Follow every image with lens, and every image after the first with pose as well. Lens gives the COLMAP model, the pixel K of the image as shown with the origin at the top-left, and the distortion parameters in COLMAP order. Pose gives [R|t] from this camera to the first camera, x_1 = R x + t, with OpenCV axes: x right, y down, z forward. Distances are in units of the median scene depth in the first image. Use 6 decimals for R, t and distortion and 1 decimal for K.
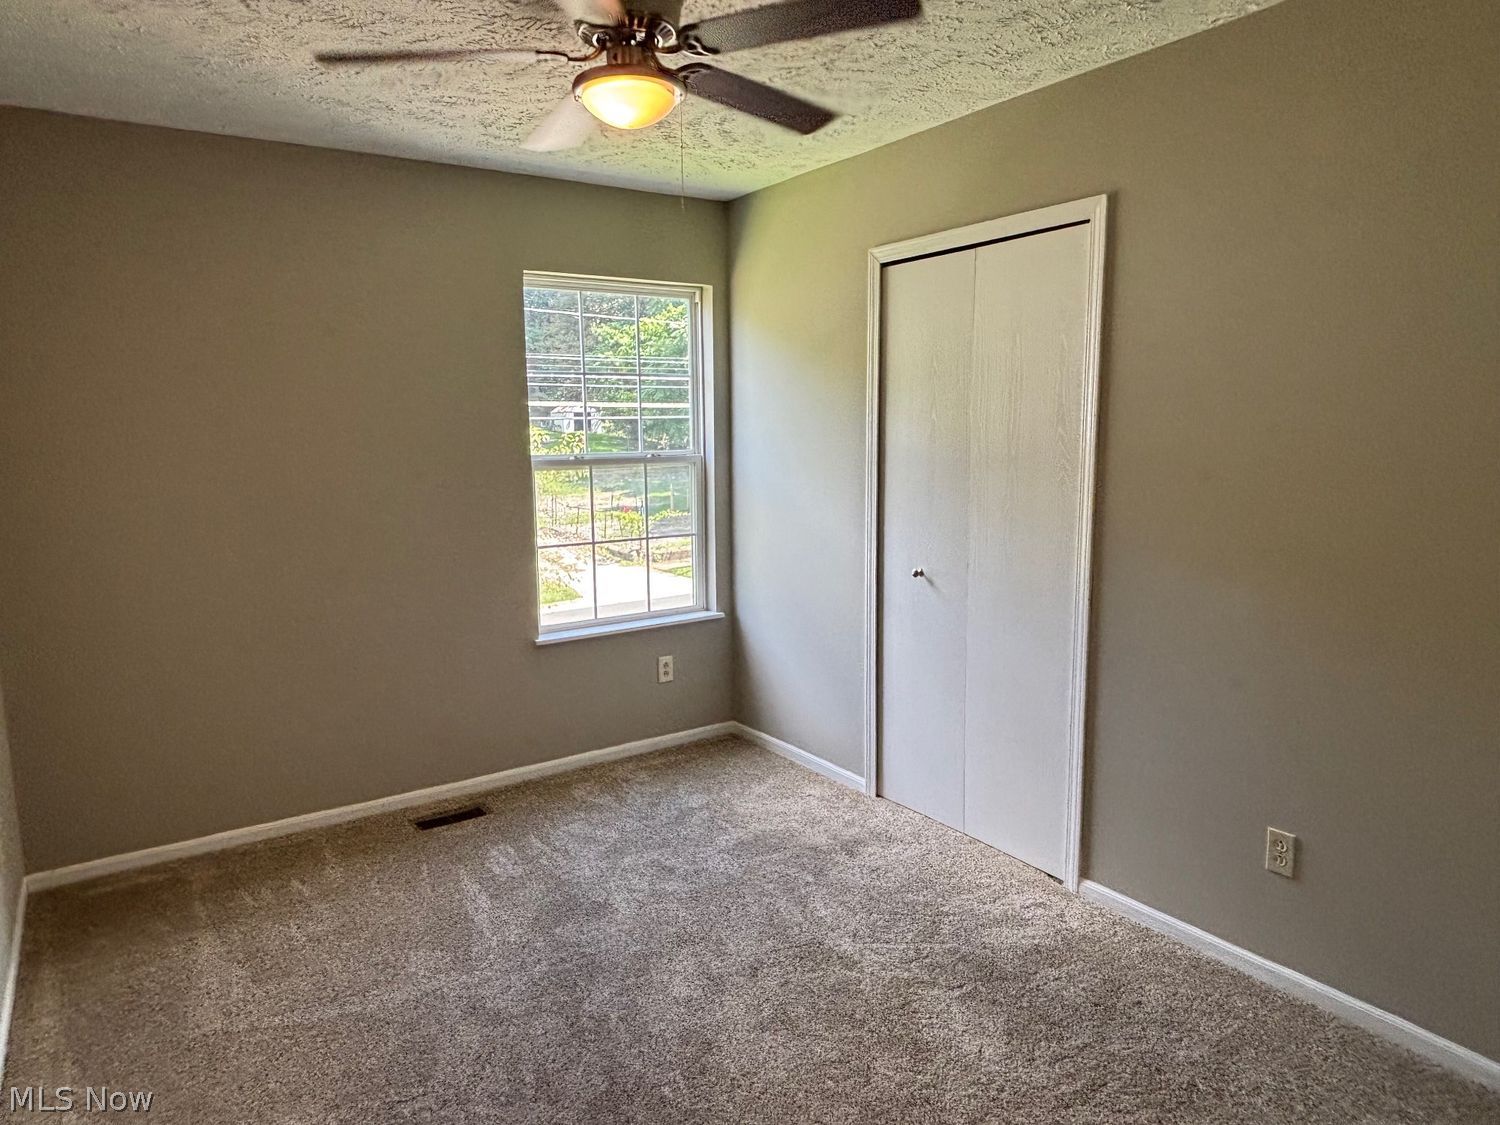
lens RADIAL K [[958.5, 0, 745.7], [0, 958.5, 559.1], [0, 0, 1]] dist [0.057984, -0.084557]
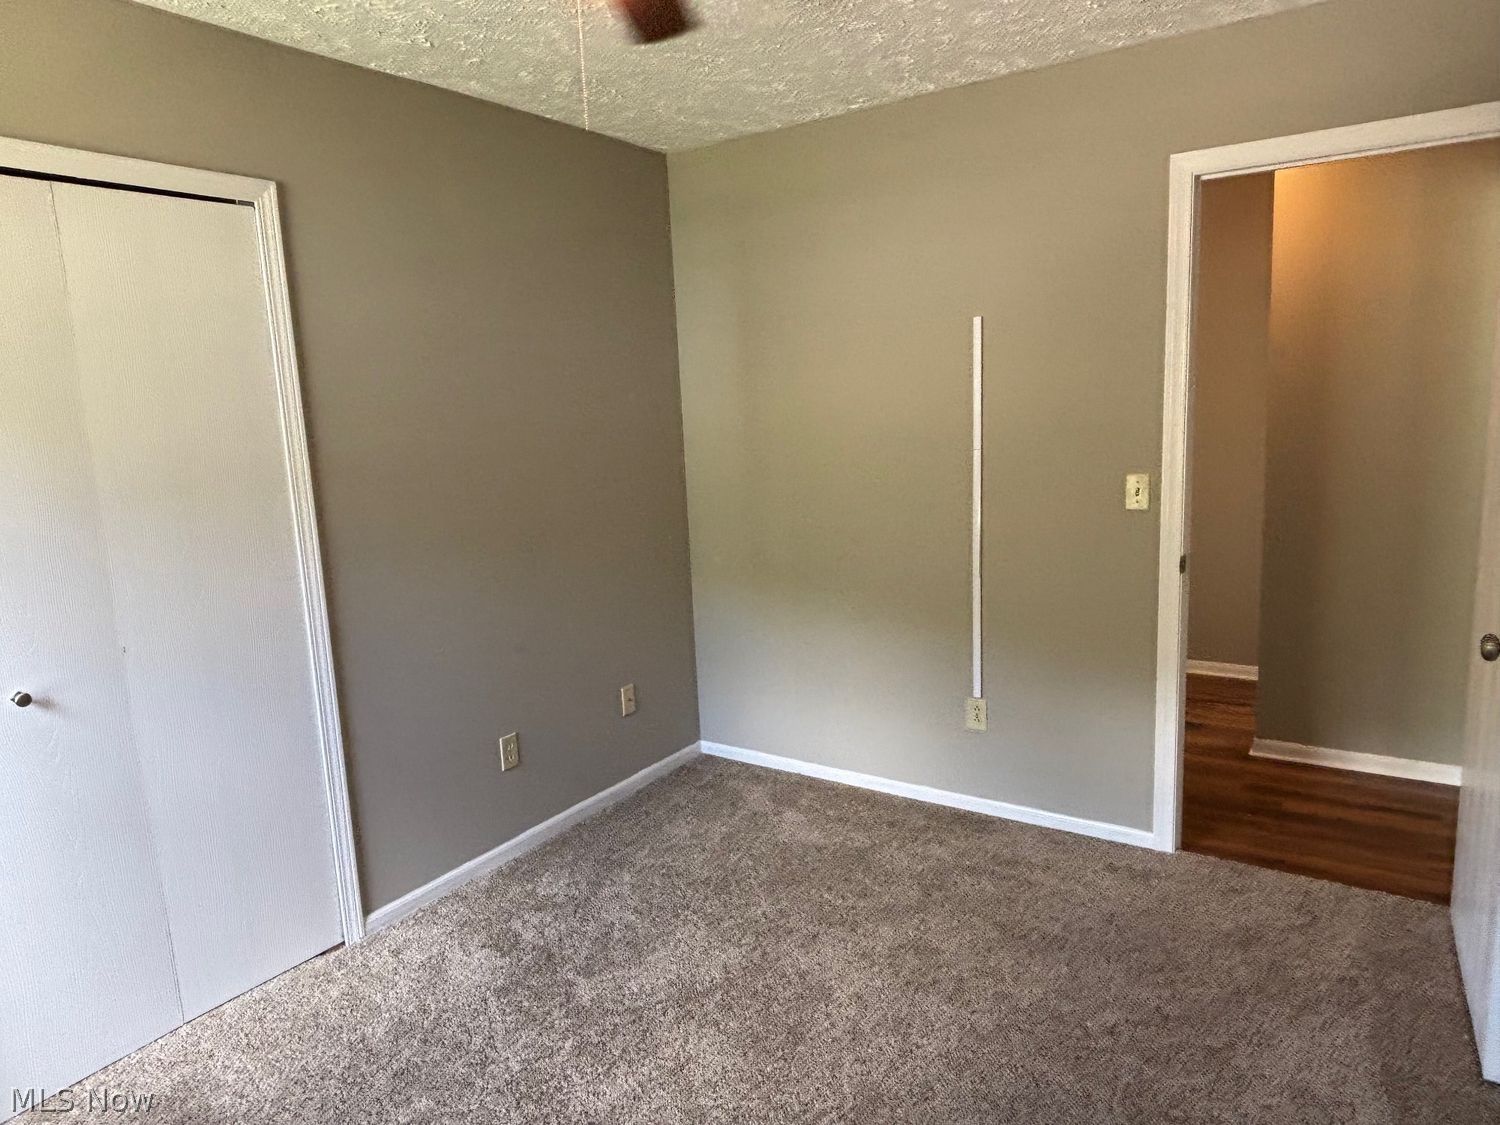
lens RADIAL K [[958.5, 0, 745.7], [0, 958.5, 559.1], [0, 0, 1]] dist [0.057984, -0.084557]
pose [[-0.376416, -0.124198, 0.918088, -0.660110], [0.165833, 0.965936, 0.198663, -0.142413], [-0.911488, 0.227029, -0.342998, 0.978706]]
